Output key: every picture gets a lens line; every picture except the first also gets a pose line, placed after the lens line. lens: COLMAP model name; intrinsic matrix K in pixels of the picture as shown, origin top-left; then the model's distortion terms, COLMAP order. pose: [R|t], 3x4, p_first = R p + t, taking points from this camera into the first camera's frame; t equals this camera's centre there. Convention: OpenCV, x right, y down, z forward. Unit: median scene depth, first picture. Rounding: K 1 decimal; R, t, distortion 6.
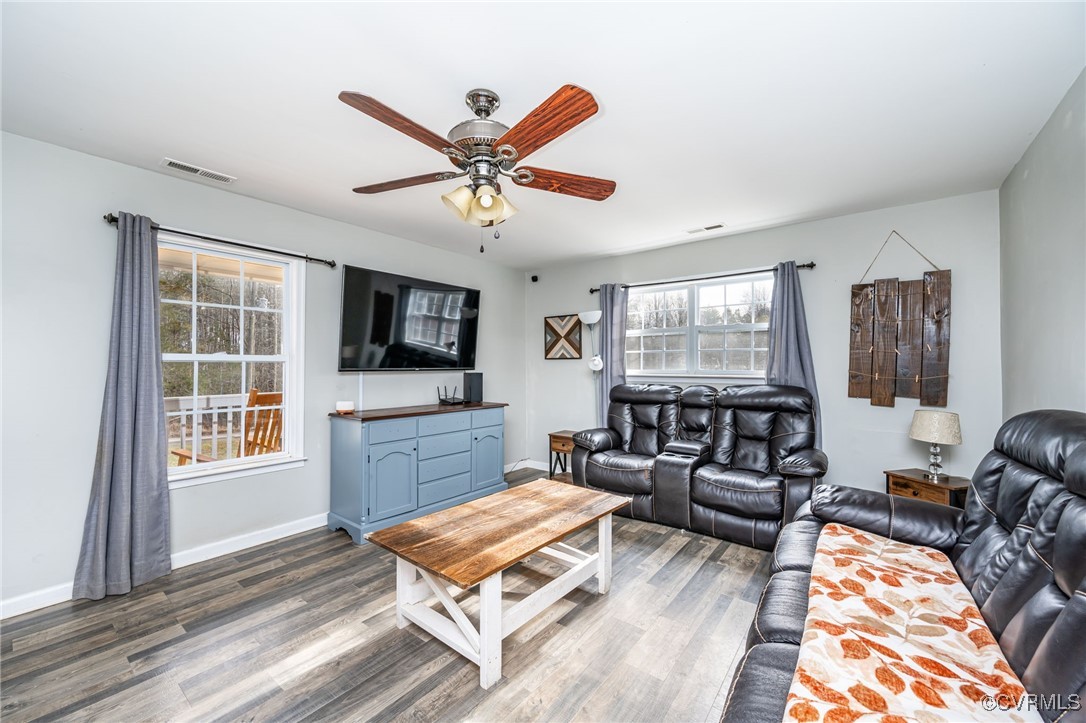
lens RADIAL K [[422.8, 0, 541.1], [0, 422.8, 362.4], [0, 0, 1]] dist [-0.001139, -0.000323]
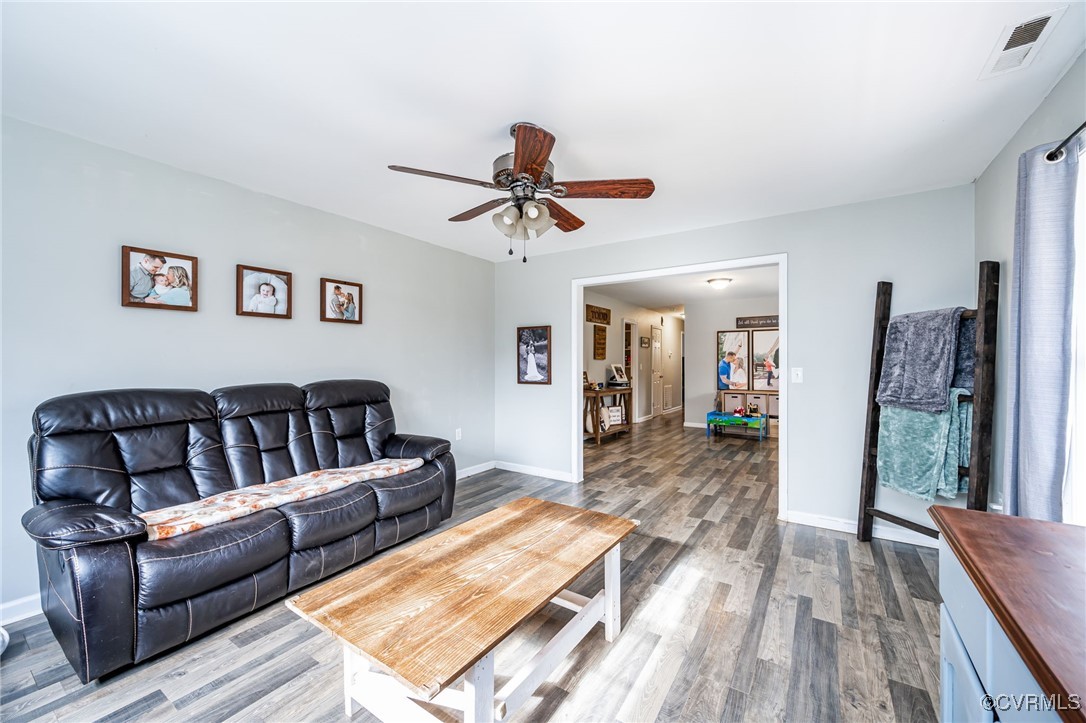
lens RADIAL K [[422.8, 0, 533.1], [0, 422.8, 367.3], [0, 0, 1]] dist [-0.001139, -0.000323]
pose [[-0.998540, -0.003446, -0.053916, -0.052018], [-0.003788, 0.999973, 0.006234, 0.010811], [0.053893, 0.006429, -0.998526, 1.097780]]
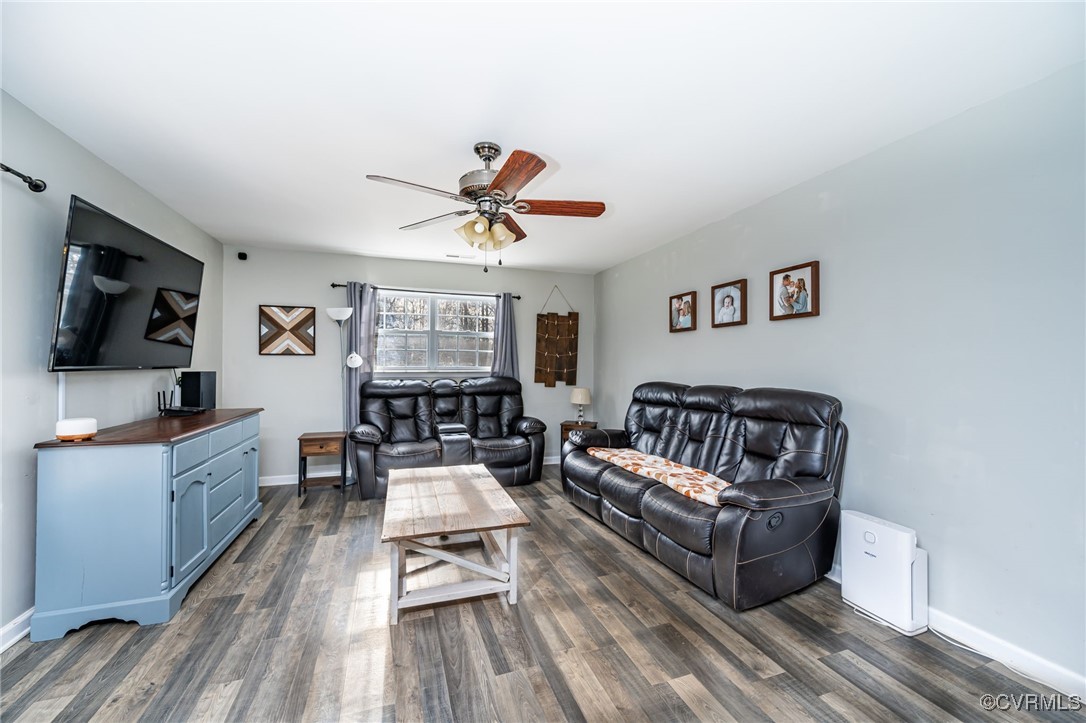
lens RADIAL K [[422.8, 0, 542.2], [0, 422.8, 361.8], [0, 0, 1]] dist [-0.001139, -0.000323]
pose [[0.537197, 0.005398, 0.843440, -0.559544], [-0.010312, 0.999947, 0.000168, 0.001206], [-0.843394, -0.008788, 0.537224, 0.096840]]
